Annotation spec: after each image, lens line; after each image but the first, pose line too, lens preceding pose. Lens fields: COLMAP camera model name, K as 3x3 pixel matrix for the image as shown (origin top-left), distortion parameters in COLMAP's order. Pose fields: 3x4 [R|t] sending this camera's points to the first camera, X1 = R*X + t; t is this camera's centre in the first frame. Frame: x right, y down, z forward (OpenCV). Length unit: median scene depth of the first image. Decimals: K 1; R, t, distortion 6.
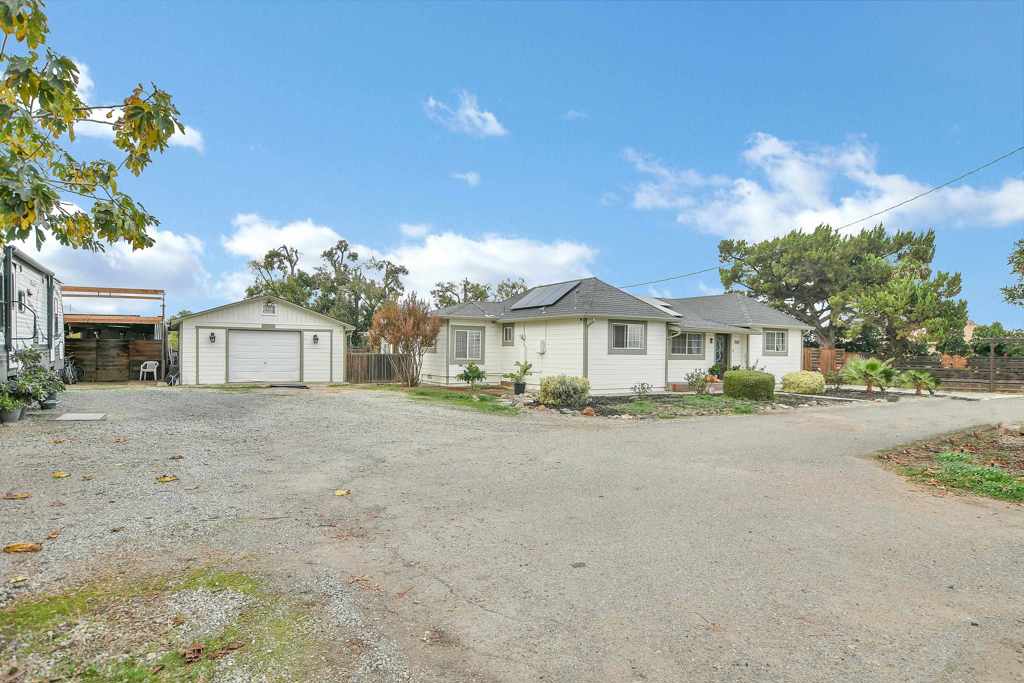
lens RADIAL K [[567.7, 0, 525.9], [0, 567.7, 349.0], [0, 0, 1]] dist [-0.002040, 0.000188]
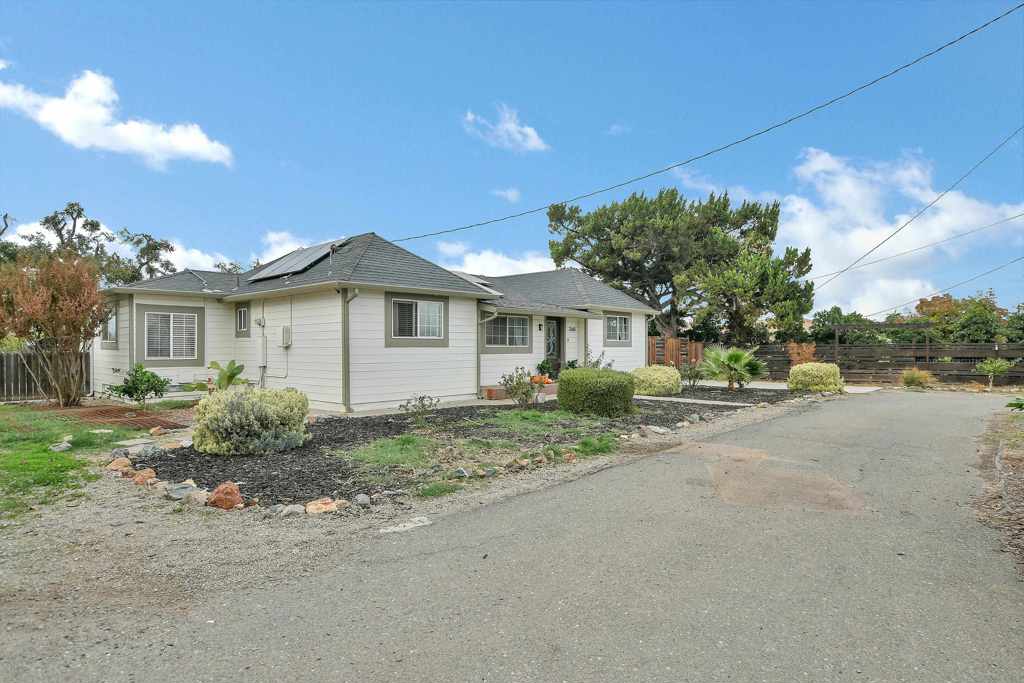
lens RADIAL K [[567.7, 0, 525.9], [0, 567.7, 349.0], [0, 0, 1]] dist [-0.002040, 0.000188]
pose [[0.959200, -0.014759, 0.282342, 0.093936], [0.012509, 0.999874, 0.009769, 0.006053], [-0.282450, -0.005839, 0.959264, 0.279249]]
